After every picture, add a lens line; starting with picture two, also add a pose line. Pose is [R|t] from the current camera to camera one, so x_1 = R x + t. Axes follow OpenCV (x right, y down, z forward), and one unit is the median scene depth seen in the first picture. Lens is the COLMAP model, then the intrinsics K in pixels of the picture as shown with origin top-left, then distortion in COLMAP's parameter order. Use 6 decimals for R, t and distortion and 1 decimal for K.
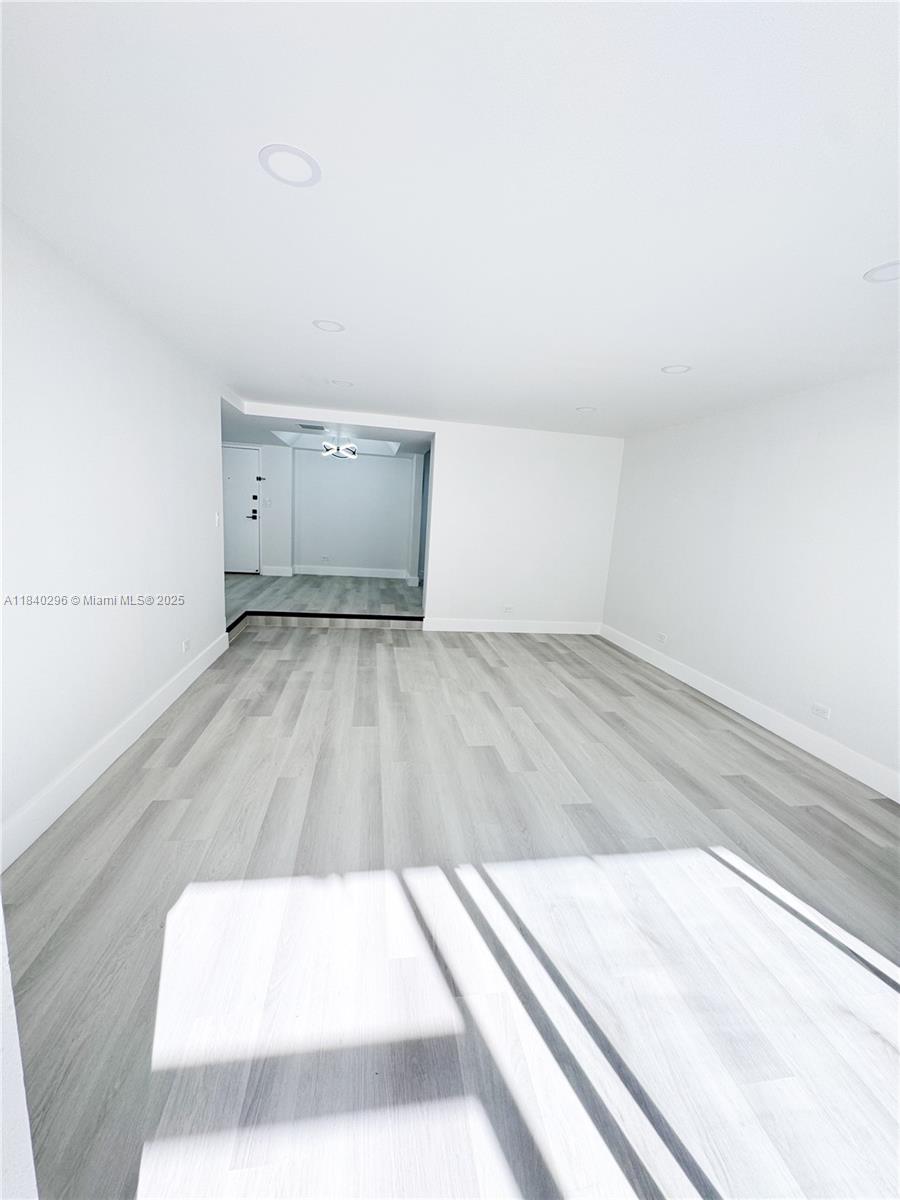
lens RADIAL K [[482.4, 0, 451.7], [0, 482.4, 599.6], [0, 0, 1]] dist [-0.001708, -0.000118]
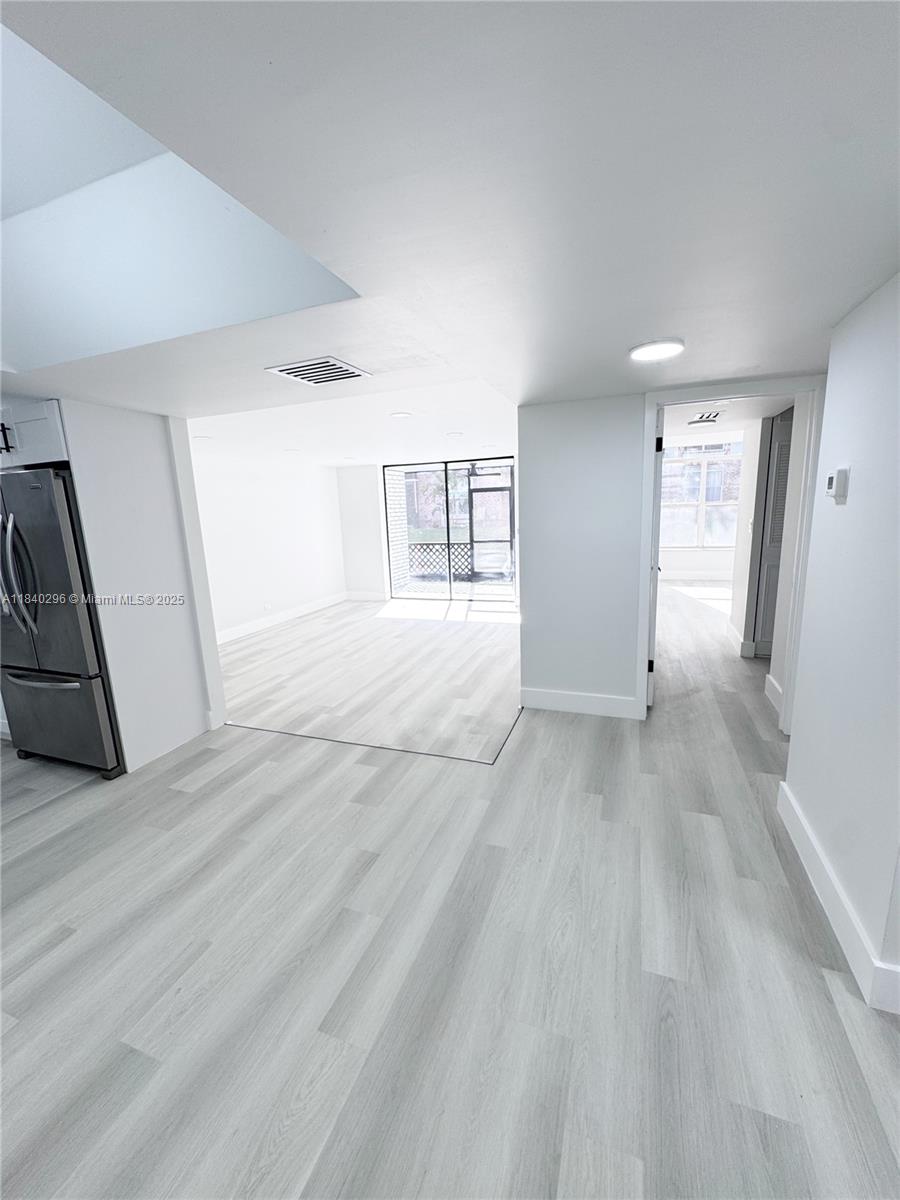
lens RADIAL K [[482.4, 0, 451.7], [0, 482.4, 599.6], [0, 0, 1]] dist [-0.001708, -0.000118]
pose [[-0.869933, -0.122106, 0.477814, -0.705945], [0.074257, 0.925387, 0.371679, -0.382749], [-0.487547, 0.358817, -0.795958, 1.573867]]
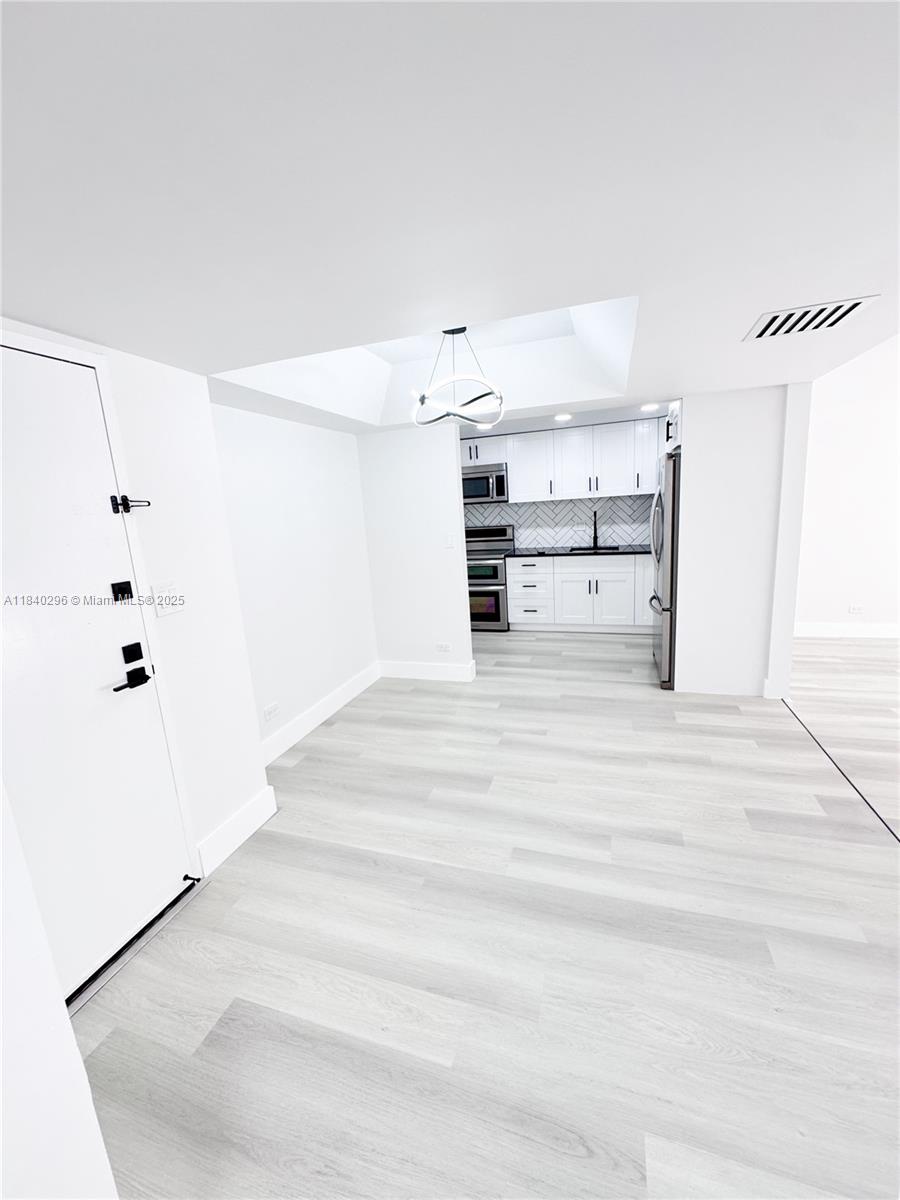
lens RADIAL K [[482.4, 0, 451.7], [0, 482.4, 599.6], [0, 0, 1]] dist [-0.001708, -0.000118]
pose [[0.453412, -0.262708, 0.851706, -0.872724], [0.252548, 0.954280, 0.159901, -0.339736], [-0.854773, 0.142595, 0.499028, 1.265363]]
